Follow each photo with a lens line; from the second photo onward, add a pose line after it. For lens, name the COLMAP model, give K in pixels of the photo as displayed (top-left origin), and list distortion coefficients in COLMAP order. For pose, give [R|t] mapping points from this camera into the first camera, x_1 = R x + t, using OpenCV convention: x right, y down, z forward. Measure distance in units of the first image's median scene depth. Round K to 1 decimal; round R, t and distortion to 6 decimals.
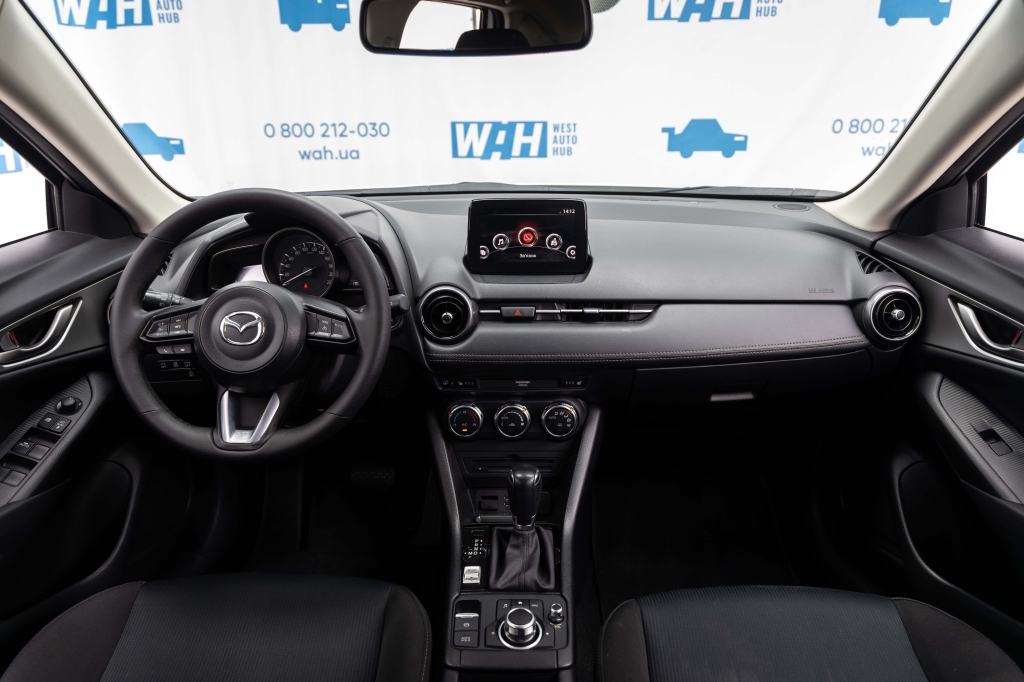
lens RADIAL K [[672.5, 0, 516.5], [0, 672.5, 341.6], [0, 0, 1]] dist [-0.001567, -0.005197]
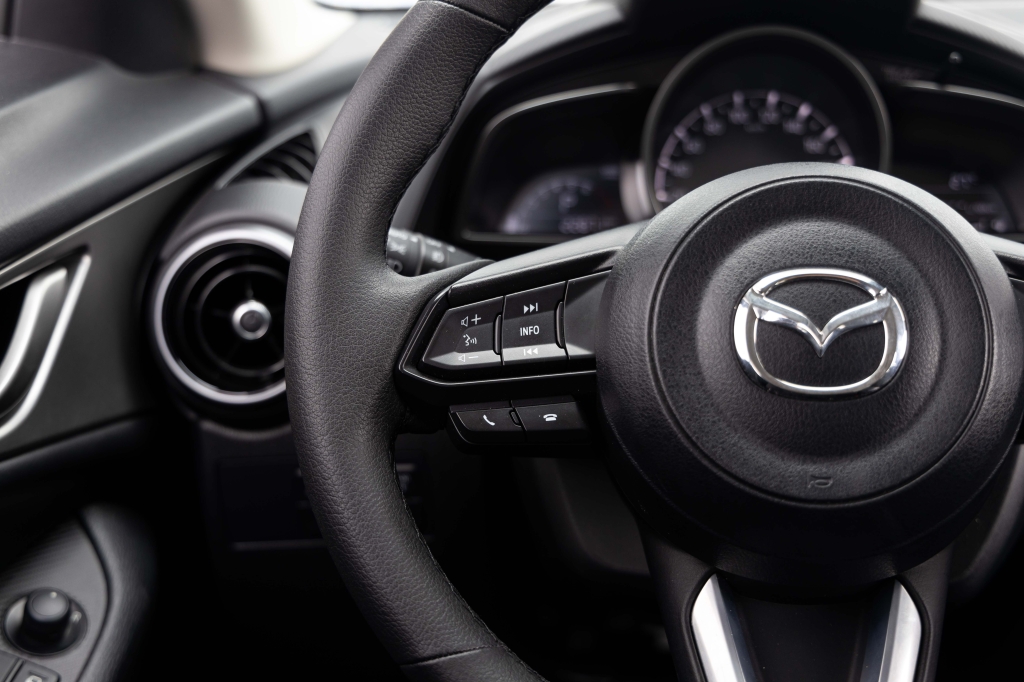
lens RADIAL K [[1570.5, 0, 508.5], [0, 1570.5, 336.8], [0, 0, 1]] dist [0.057842, 0.000000]
pose [[0.997289, 0.007752, -0.073172, -0.396309], [-0.014646, 0.995450, -0.094152, 0.033322], [0.072109, 0.094969, 0.992865, 0.319700]]
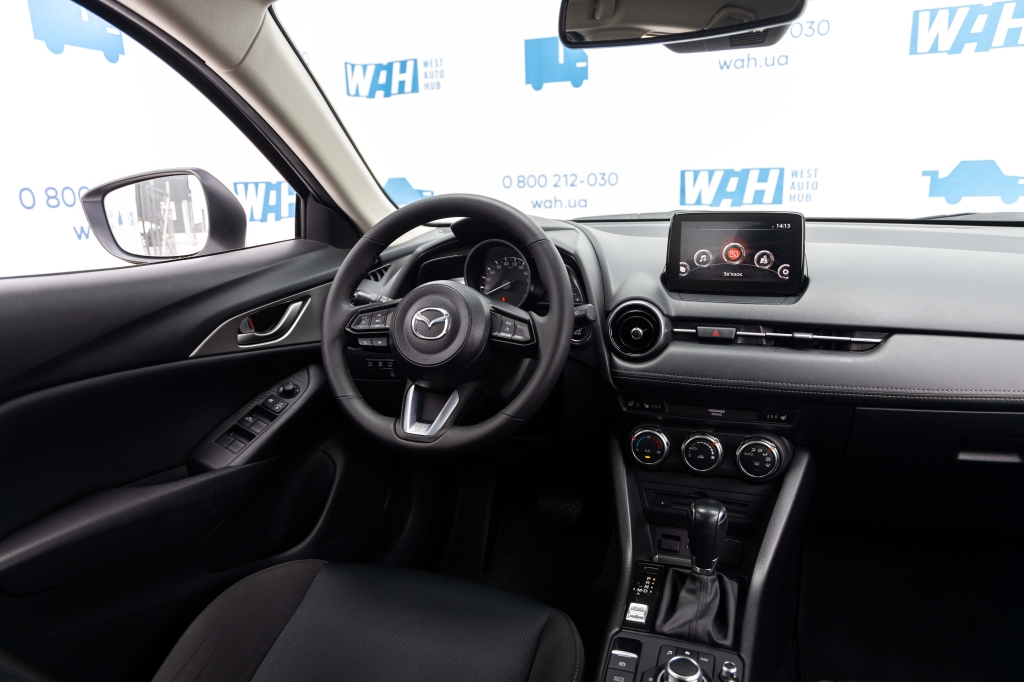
lens RADIAL K [[672.5, 0, 519.2], [0, 672.5, 341.6], [0, 0, 1]] dist [-0.001567, -0.005197]
pose [[0.943865, 0.060877, -0.324672, 0.046679], [-0.090225, 0.993009, -0.076104, 0.060796], [0.317770, 0.101126, 0.942760, 0.059070]]
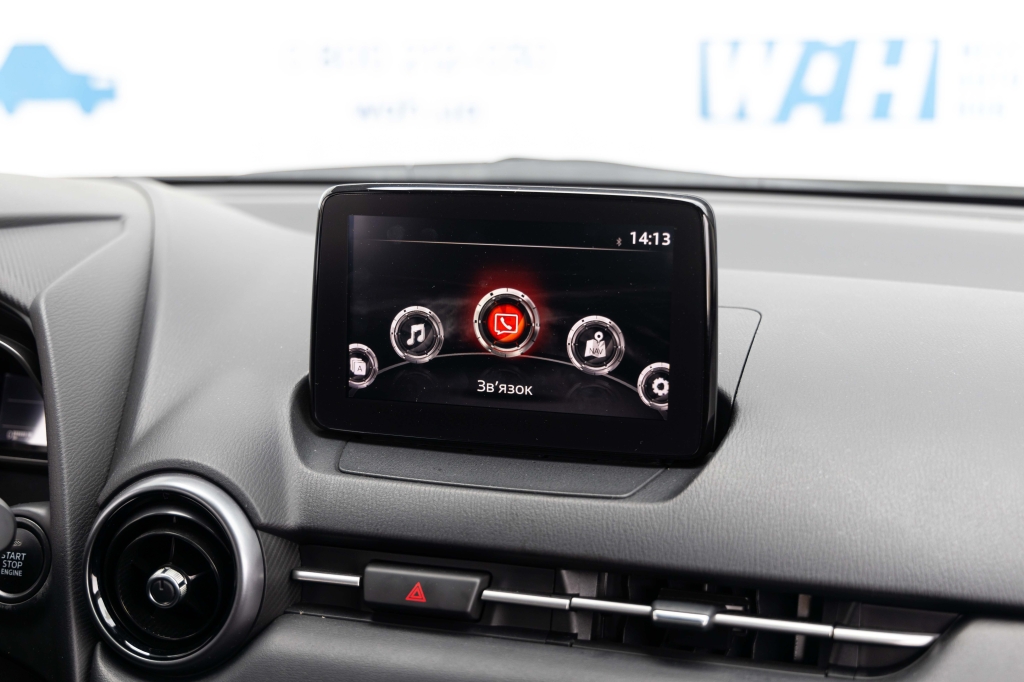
lens RADIAL K [[1490.4, 0, 509.6], [0, 1490.4, 338.9], [0, 0, 1]] dist [-0.010606, 0.000000]
pose [[0.954302, 0.056915, -0.293375, 0.208642], [-0.096316, 0.987889, -0.121650, -0.074459], [0.282899, 0.144347, 0.948226, 0.417220]]
